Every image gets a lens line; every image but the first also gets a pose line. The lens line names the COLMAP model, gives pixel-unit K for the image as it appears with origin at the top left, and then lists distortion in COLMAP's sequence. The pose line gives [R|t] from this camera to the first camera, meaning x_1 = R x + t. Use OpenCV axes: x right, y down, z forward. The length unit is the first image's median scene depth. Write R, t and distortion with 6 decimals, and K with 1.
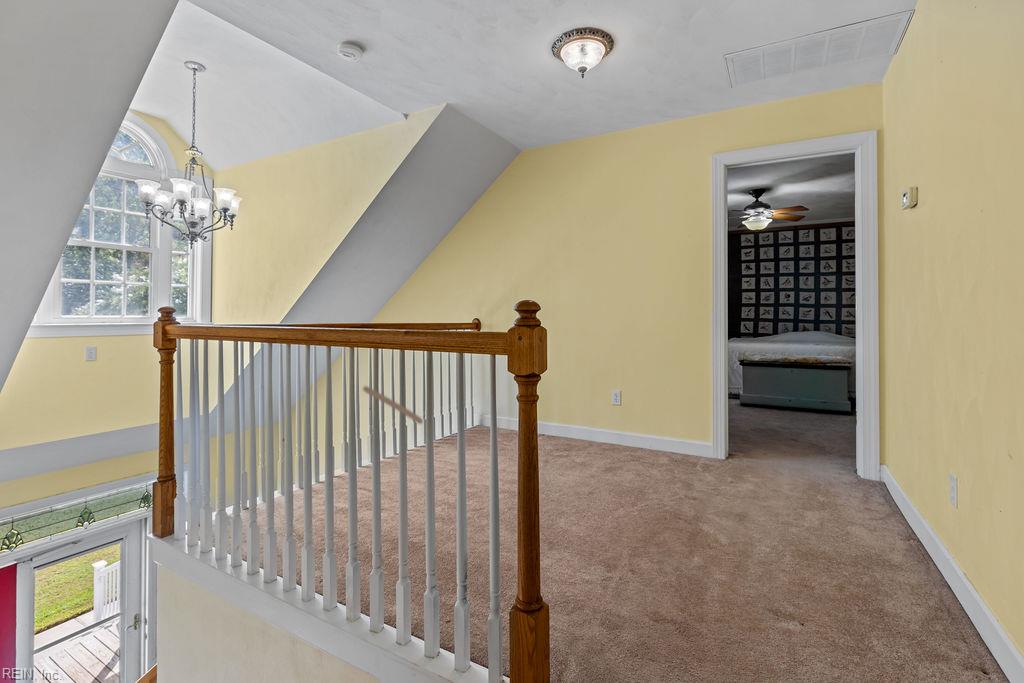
lens RADIAL K [[464.6, 0, 512.3], [0, 464.6, 324.7], [0, 0, 1]] dist [0.000060, -0.000314]
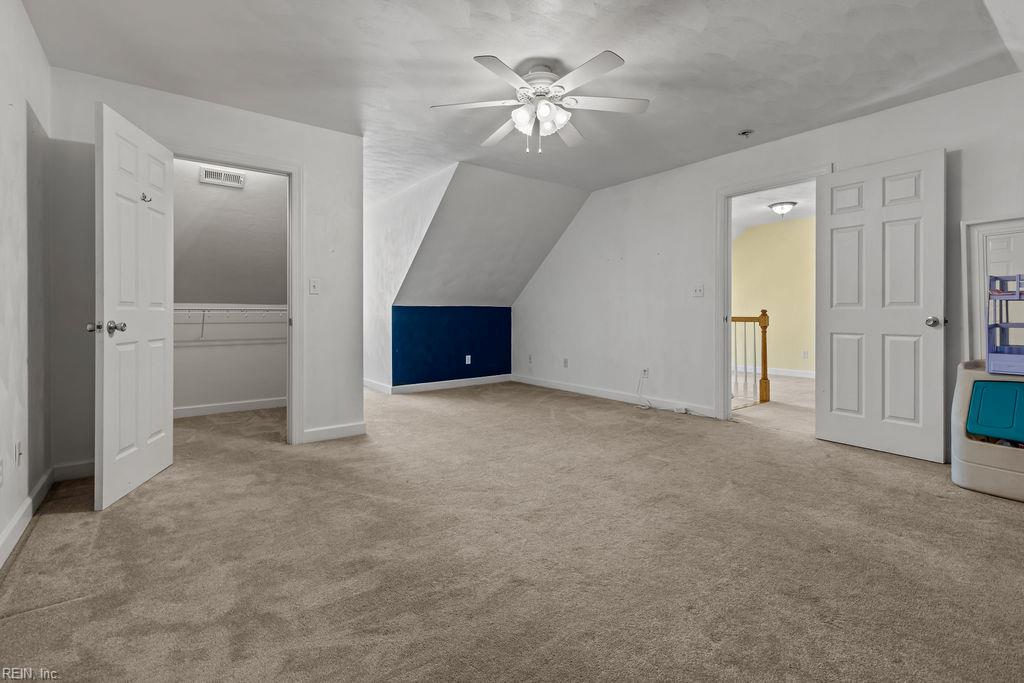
lens RADIAL K [[464.6, 0, 512.3], [0, 464.6, 324.7], [0, 0, 1]] dist [0.000060, -0.000314]
pose [[0.918529, 0.000276, -0.395354, -0.393517], [-0.004419, 0.999944, -0.009569, 0.135923], [0.395330, 0.010537, 0.918479, -3.767455]]
